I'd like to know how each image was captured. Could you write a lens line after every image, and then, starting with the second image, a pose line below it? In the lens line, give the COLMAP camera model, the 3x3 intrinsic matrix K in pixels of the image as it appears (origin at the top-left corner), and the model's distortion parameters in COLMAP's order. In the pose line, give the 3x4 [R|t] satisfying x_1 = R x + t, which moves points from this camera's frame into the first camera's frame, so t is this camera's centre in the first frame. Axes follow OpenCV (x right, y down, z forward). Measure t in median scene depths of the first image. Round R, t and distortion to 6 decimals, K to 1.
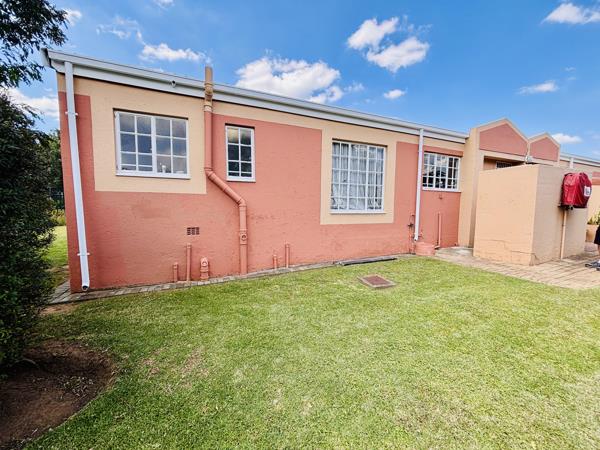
lens RADIAL K [[245.1, 0, 300.0], [0, 245.1, 225.0], [0, 0, 1]] dist [0.008411, 0.000049]
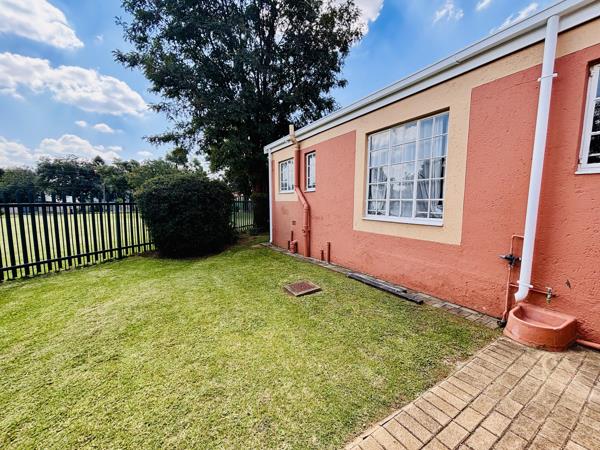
lens RADIAL K [[245.1, 0, 300.0], [0, 245.1, 225.0], [0, 0, 1]] dist [0.008411, 0.000049]
pose [[0.118673, 0.082794, -0.989476, 0.925920], [-0.087854, 0.993485, 0.072593, -0.066017], [0.989039, 0.078314, 0.125173, 0.626586]]
